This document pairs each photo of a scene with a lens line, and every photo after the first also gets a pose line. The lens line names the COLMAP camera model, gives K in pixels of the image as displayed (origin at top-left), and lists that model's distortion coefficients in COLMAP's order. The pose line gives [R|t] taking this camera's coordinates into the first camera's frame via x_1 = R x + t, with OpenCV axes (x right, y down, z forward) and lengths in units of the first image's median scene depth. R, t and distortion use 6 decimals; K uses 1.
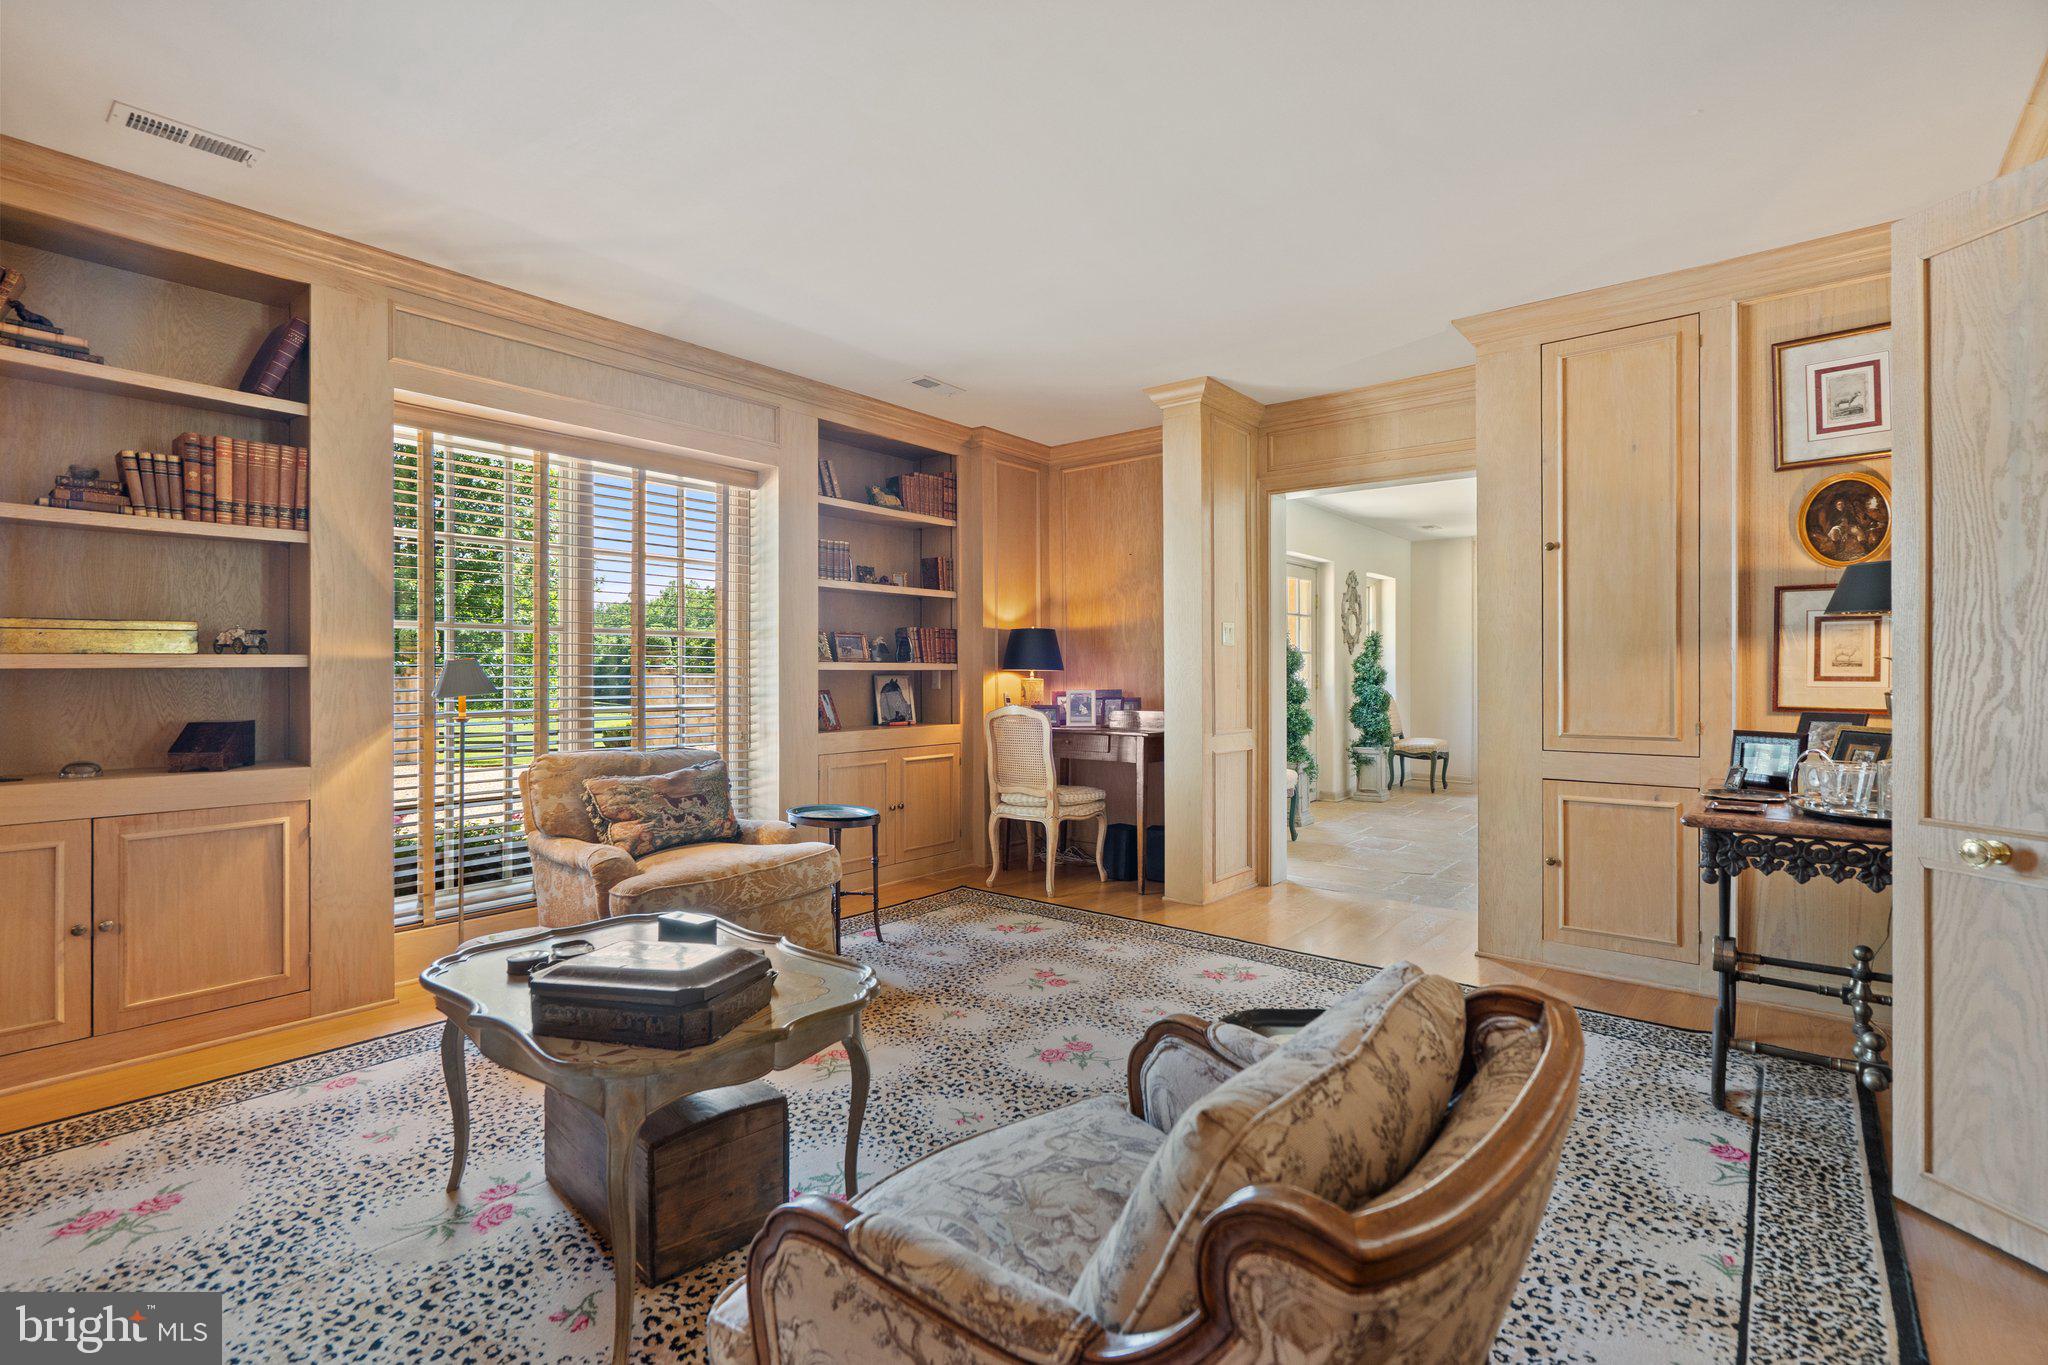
lens RADIAL K [[949.8, 0, 994.2], [0, 949.8, 672.2], [0, 0, 1]] dist [-0.005960, 0.000597]
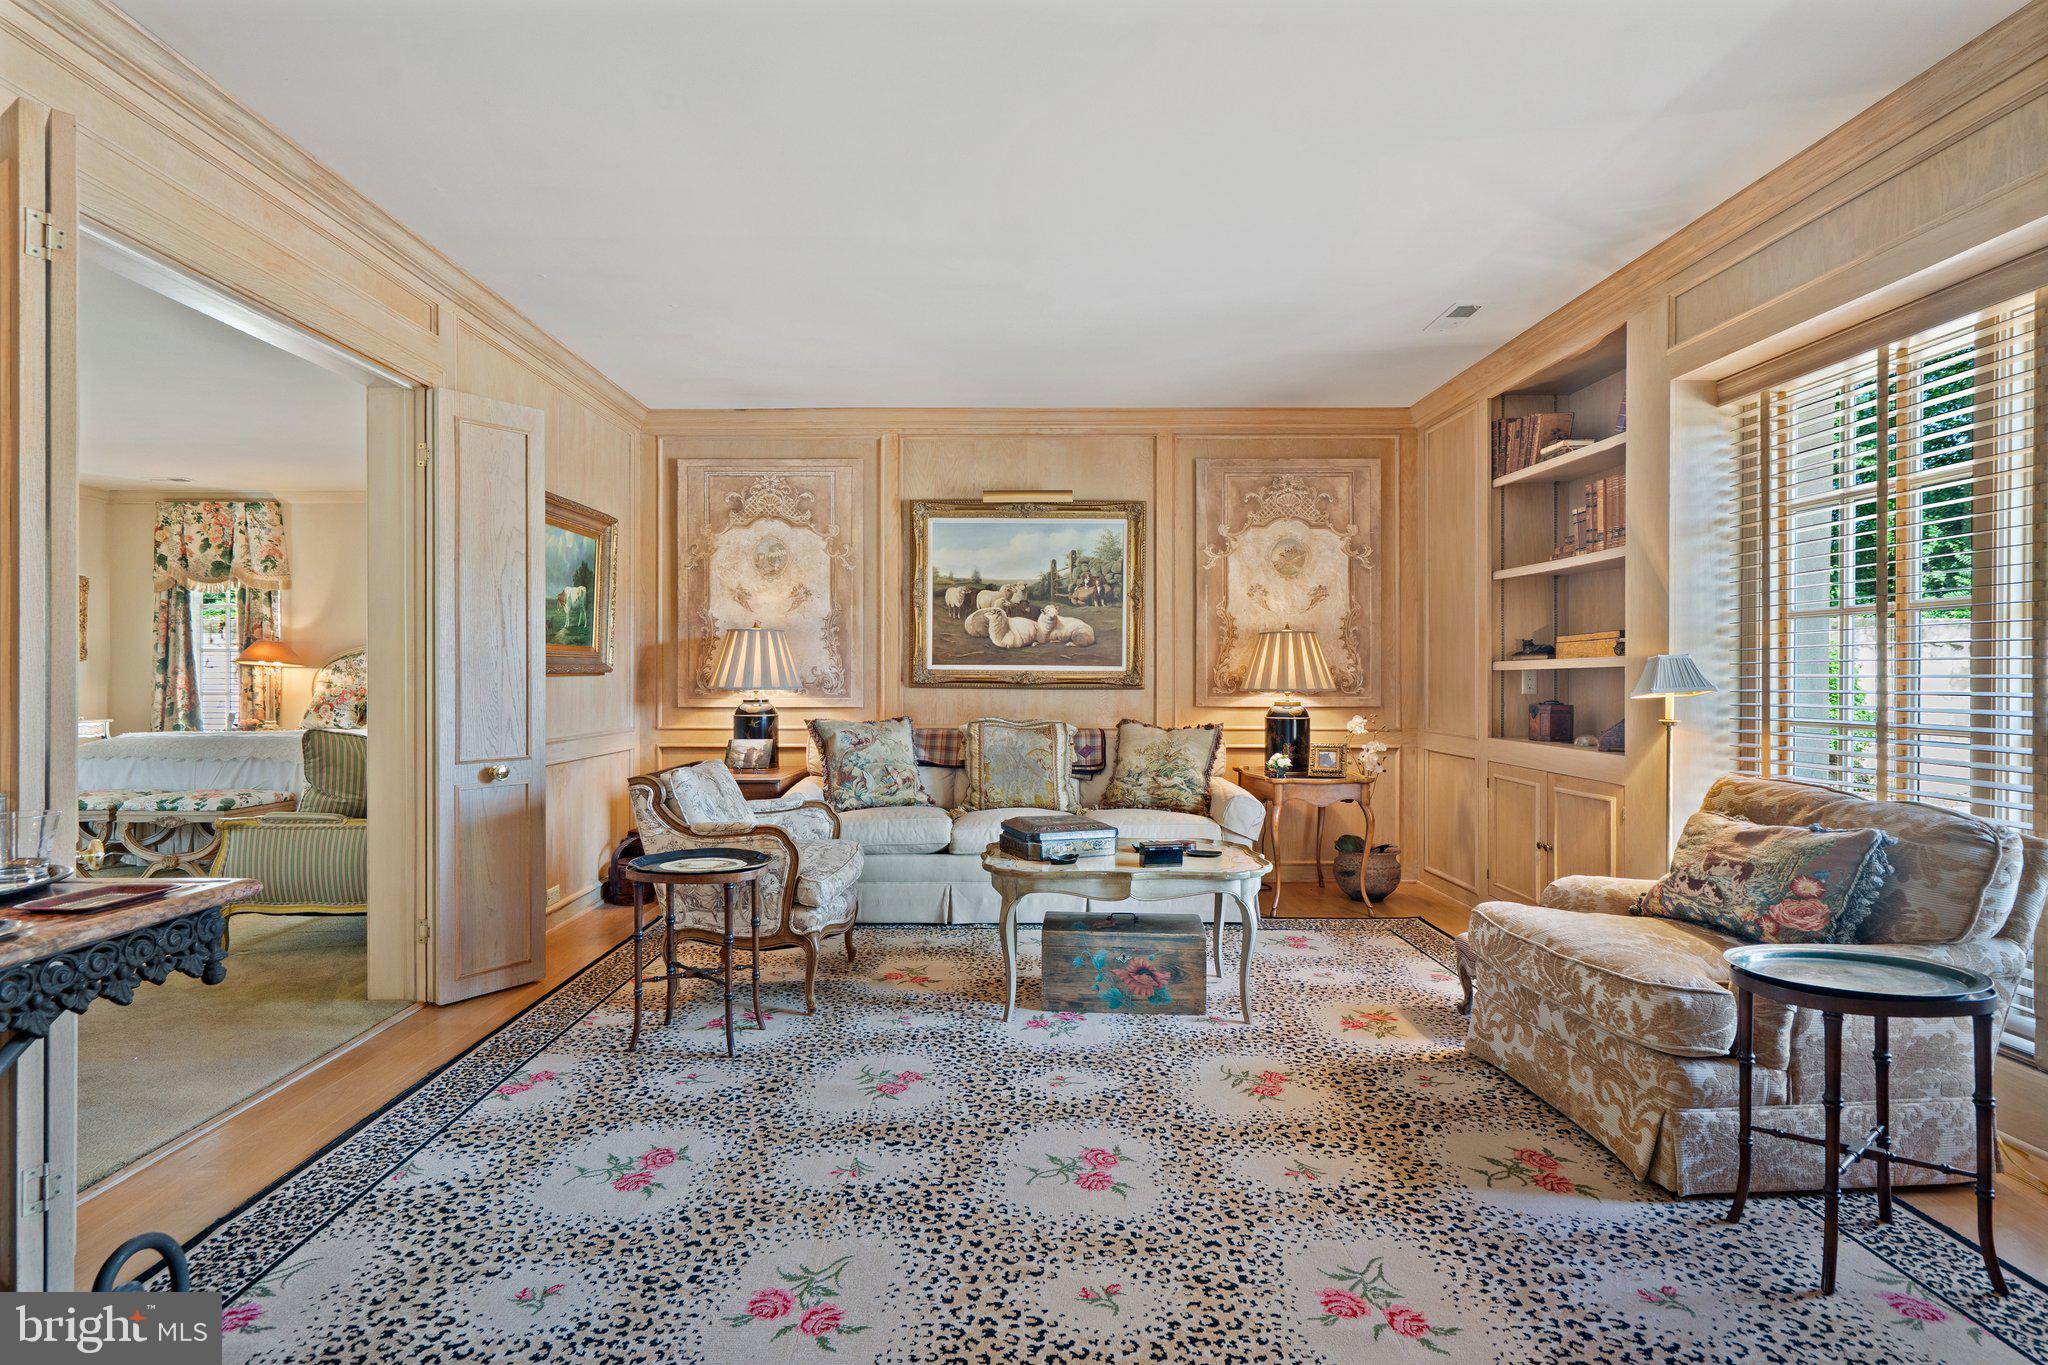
lens RADIAL K [[1014.0, 0, 1024.0], [0, 1014.0, 682.5], [0, 0, 1]] dist [0.000393, 0.000532]
pose [[-0.755265, 0.006289, -0.655390, 0.609152], [0.002953, 0.999976, 0.006193, 0.004218], [0.655413, 0.002742, -0.755265, 1.477117]]
